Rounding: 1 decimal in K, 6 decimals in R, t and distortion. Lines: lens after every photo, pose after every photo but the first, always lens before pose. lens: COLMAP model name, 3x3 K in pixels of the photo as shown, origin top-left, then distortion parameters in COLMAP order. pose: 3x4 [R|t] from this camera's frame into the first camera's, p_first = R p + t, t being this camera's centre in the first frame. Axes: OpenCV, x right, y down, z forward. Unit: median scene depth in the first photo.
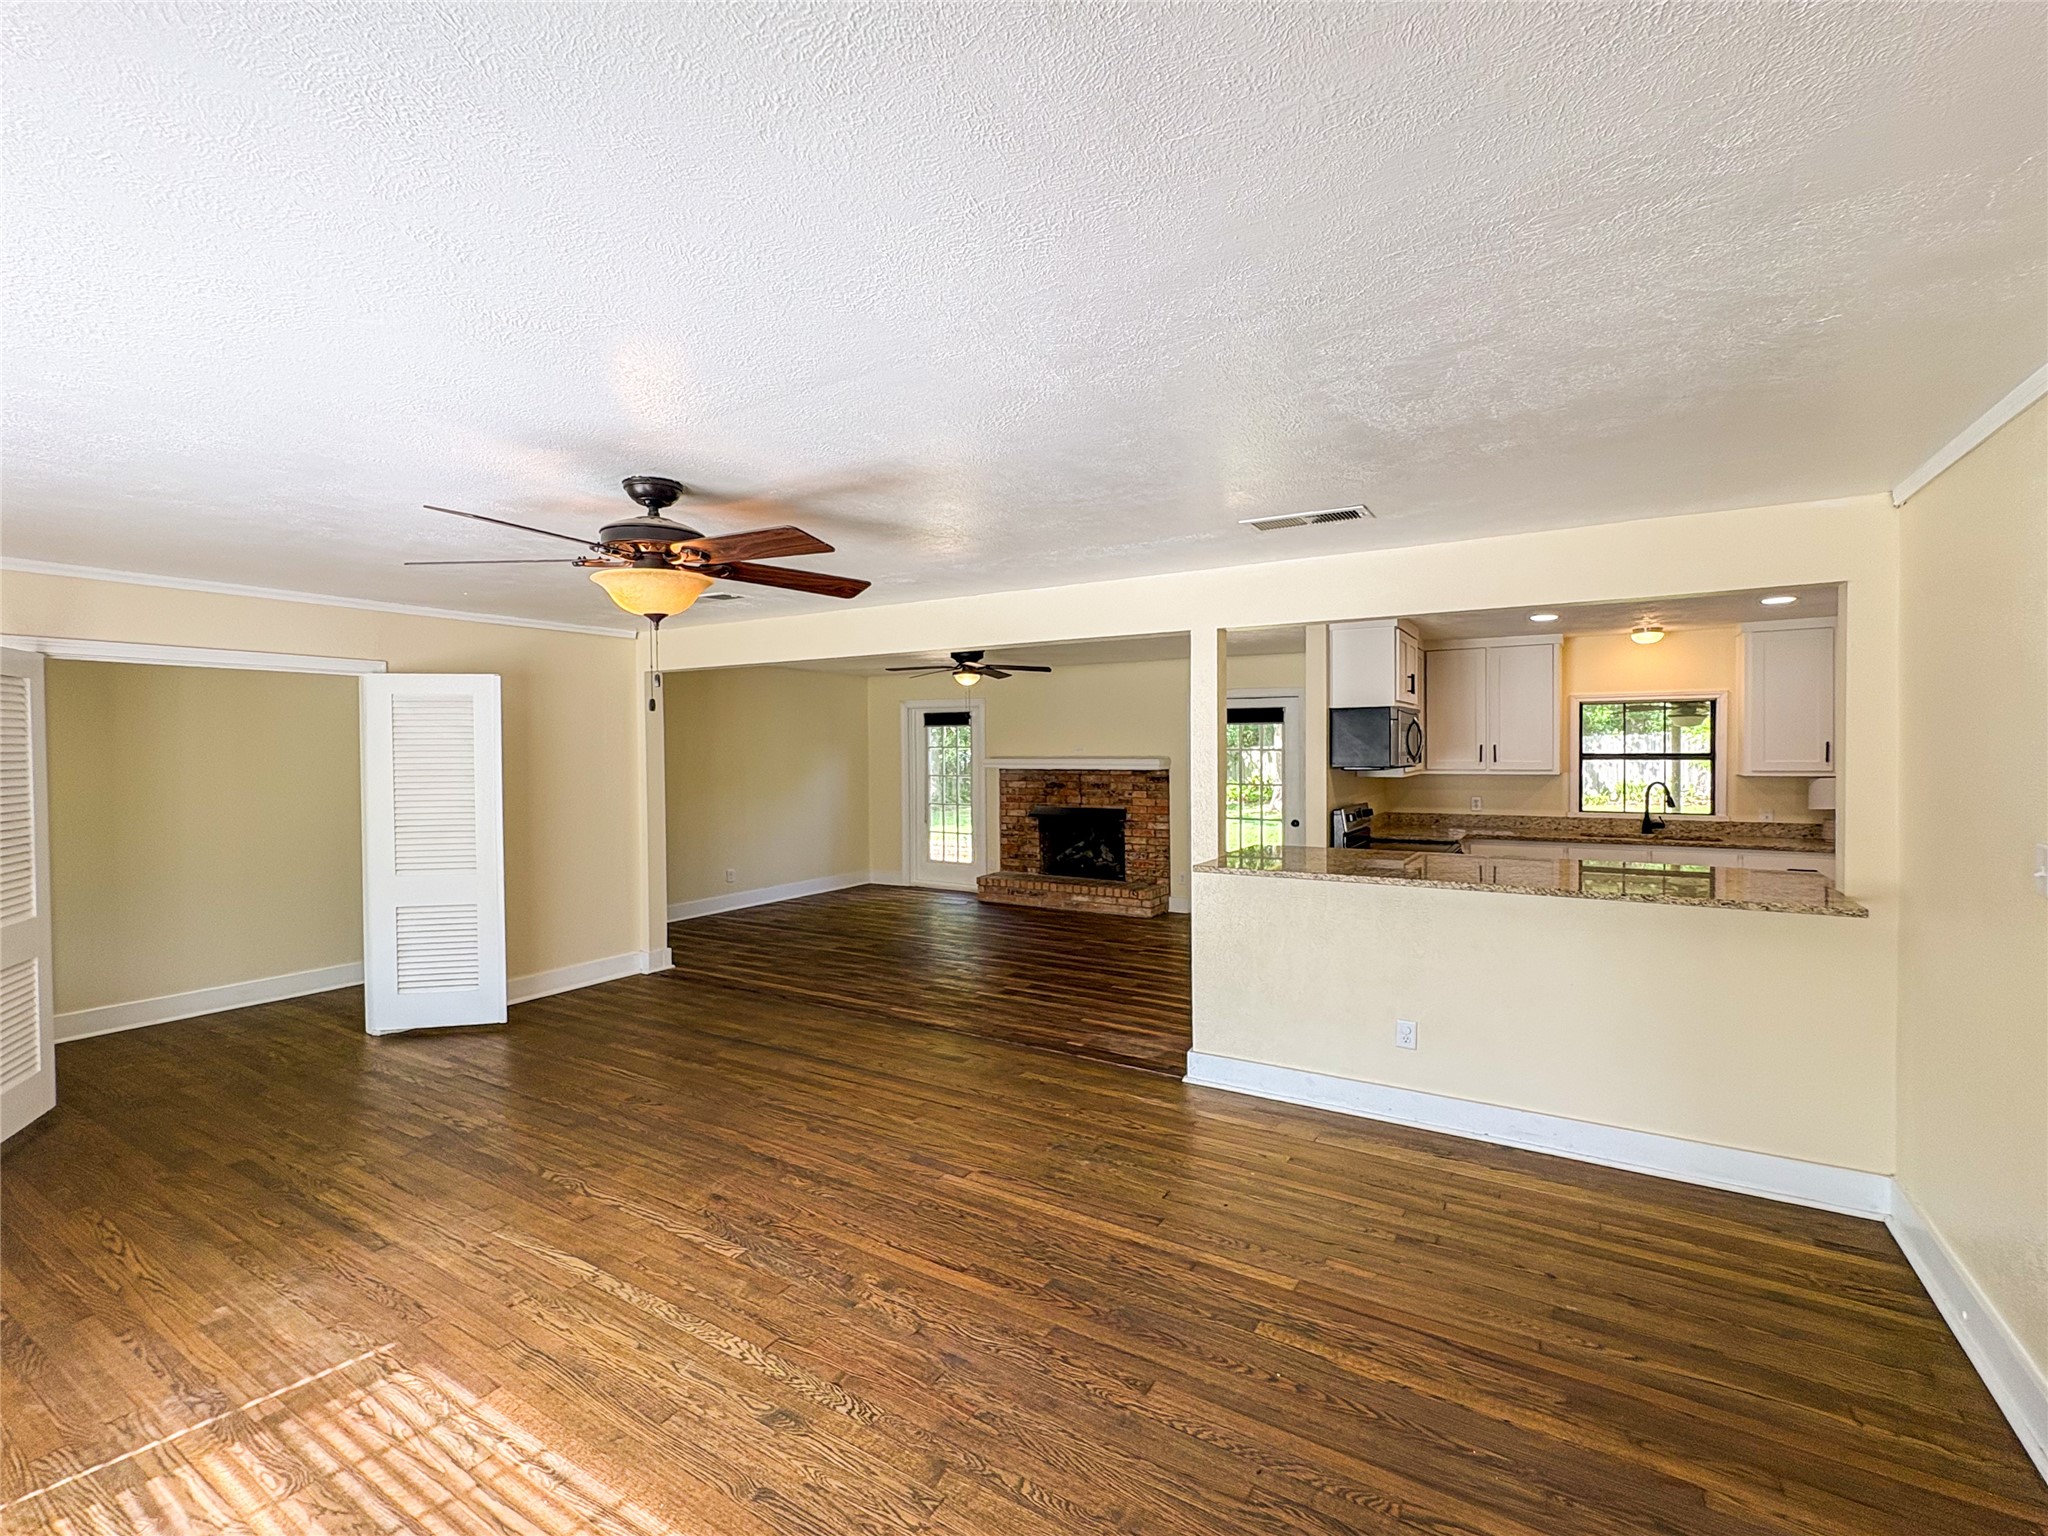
lens RADIAL K [[864.2, 0, 1069.0], [0, 864.2, 756.7], [0, 0, 1]] dist [0.006788, 0.000396]
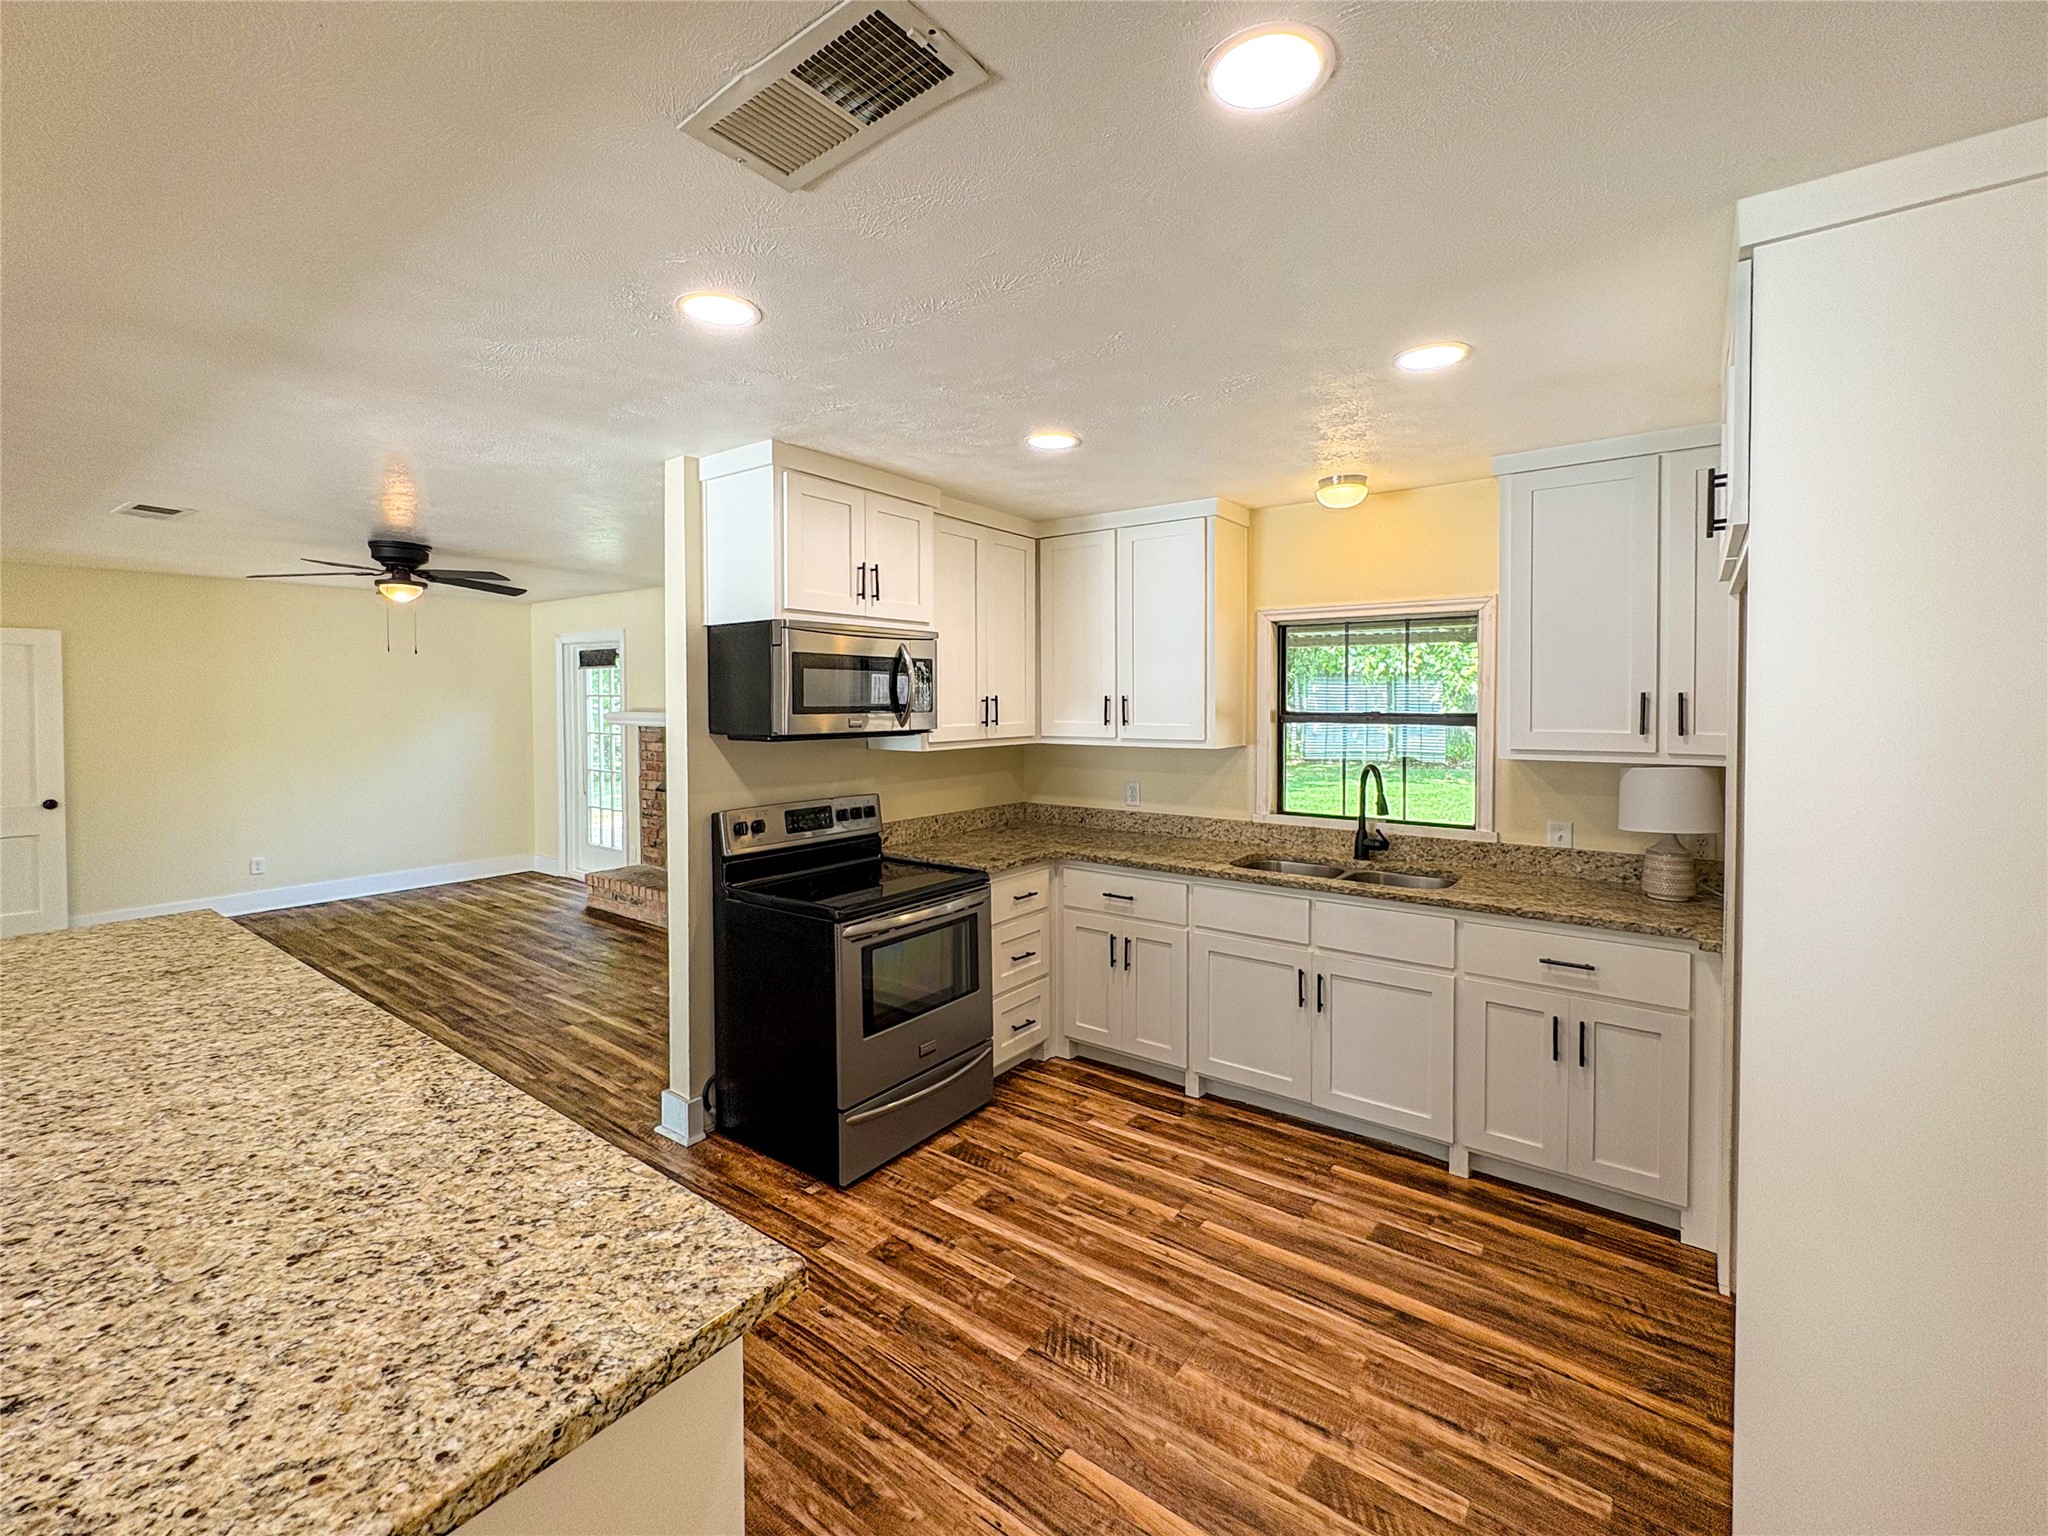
lens RADIAL K [[864.2, 0, 1065.9], [0, 864.2, 745.2], [0, 0, 1]] dist [0.006788, 0.000396]
pose [[0.995425, 0.006545, -0.095320, 0.500407], [-0.002051, 0.998884, 0.047177, -0.008523], [0.095522, -0.046766, 0.994328, 0.407775]]
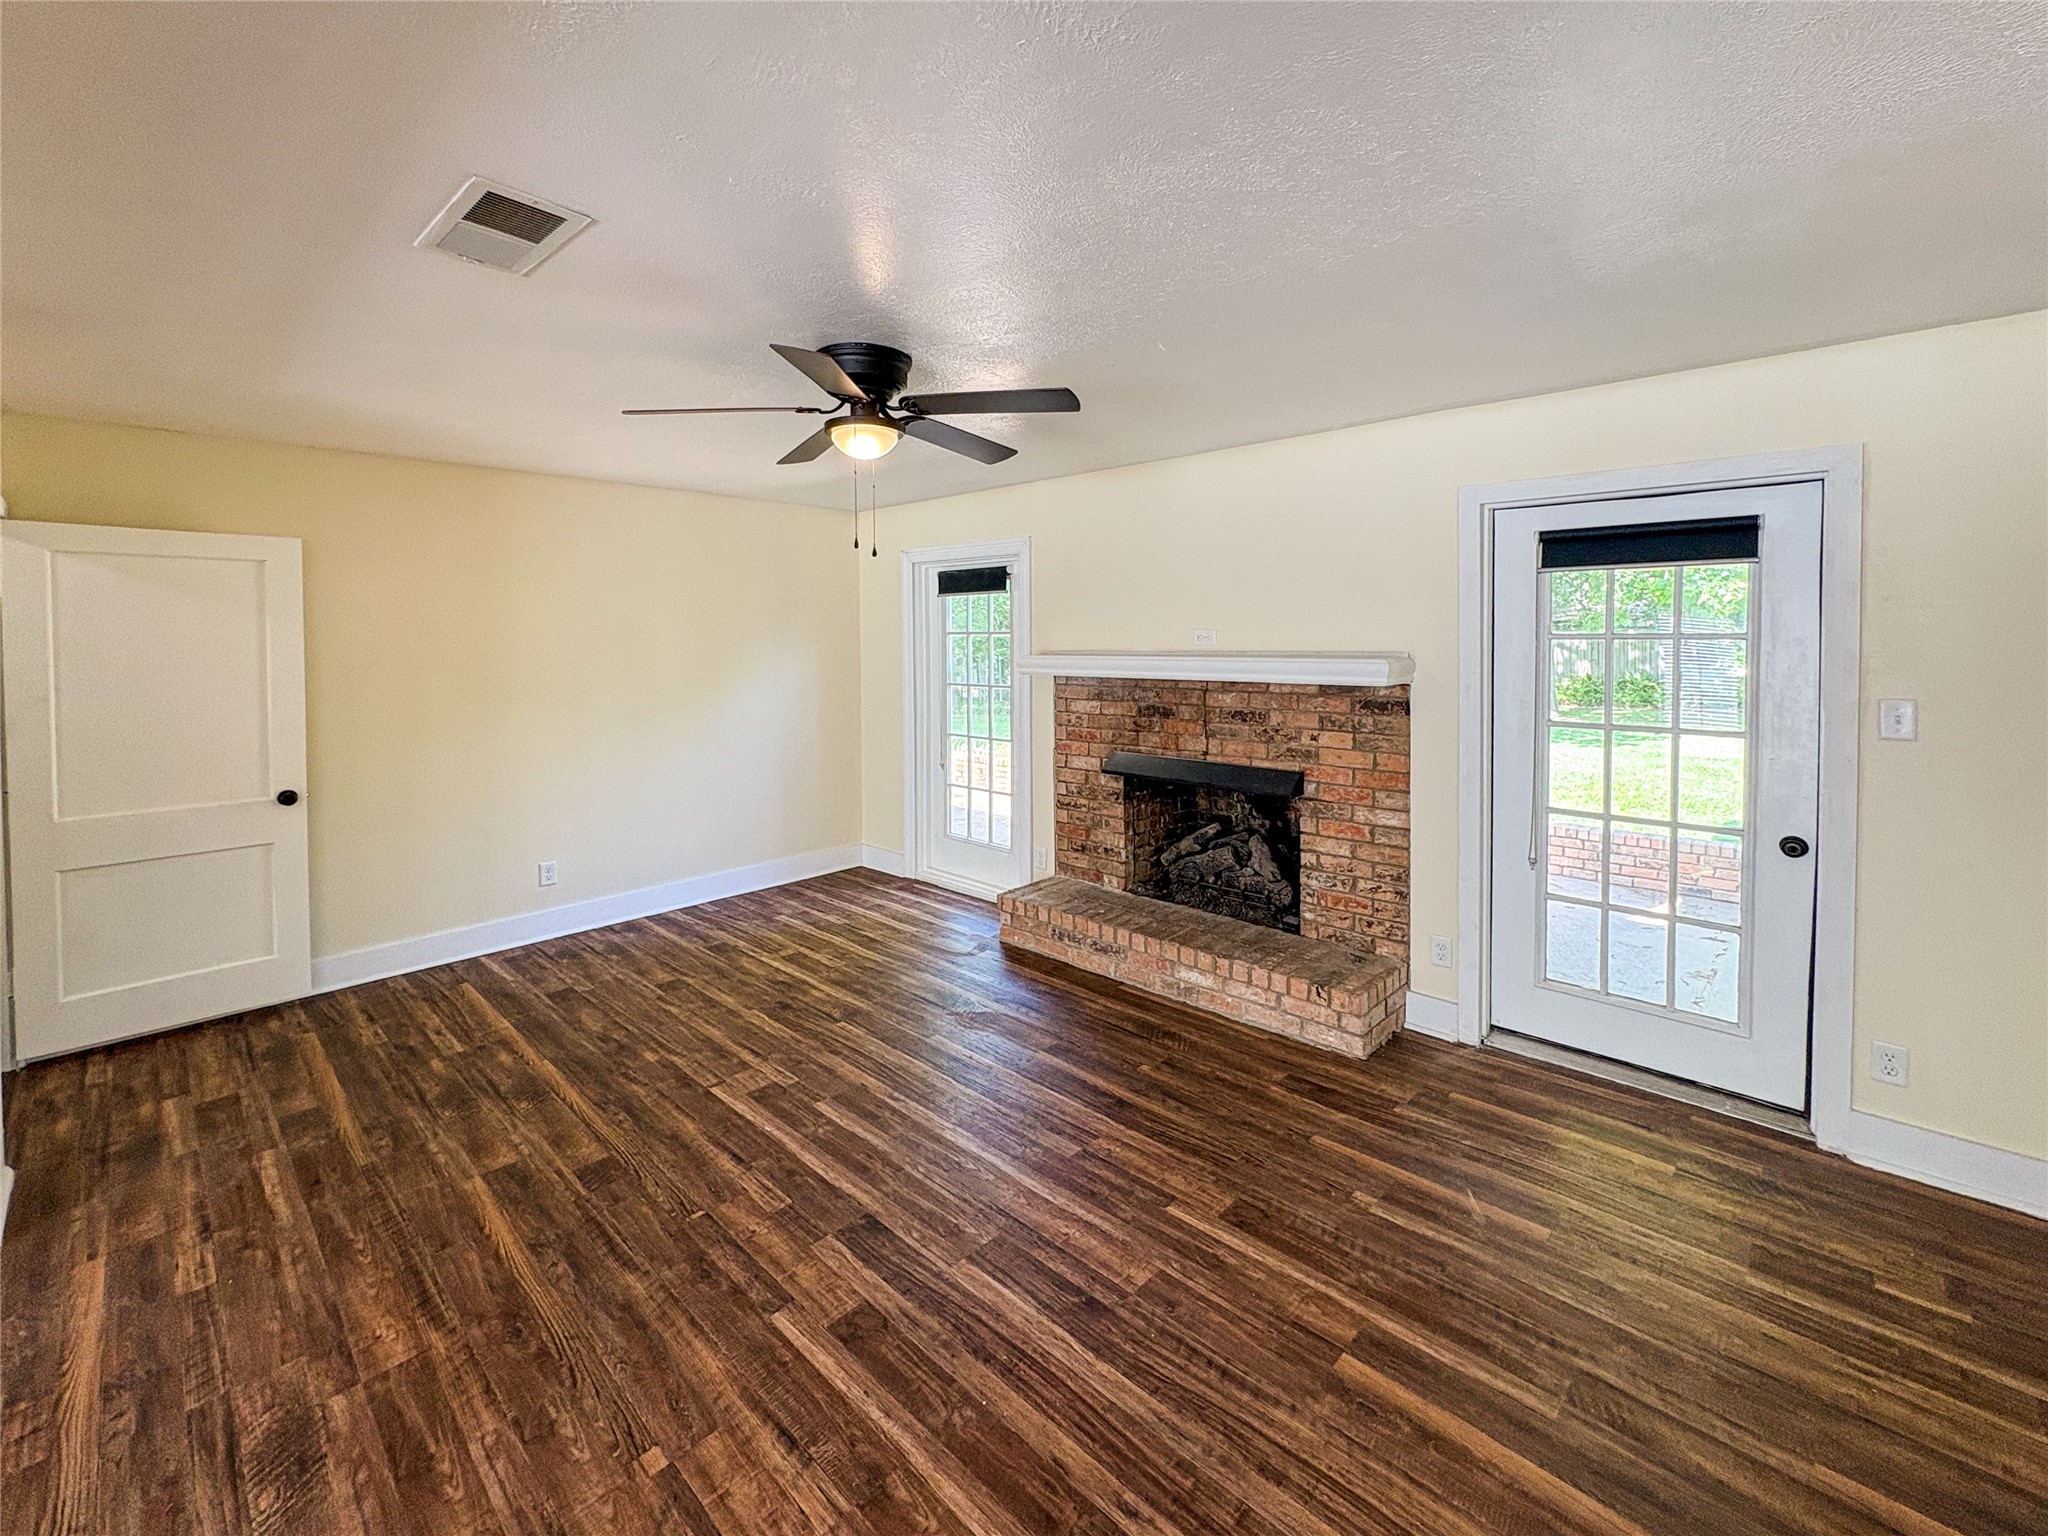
lens RADIAL K [[864.2, 0, 1099.4], [0, 864.2, 661.6], [0, 0, 1]] dist [0.006788, 0.000396]
pose [[0.982669, 0.002482, -0.185351, 0.057372], [0.002110, 0.999696, 0.024573, -0.008818], [0.185356, -0.024538, 0.982365, 0.701550]]
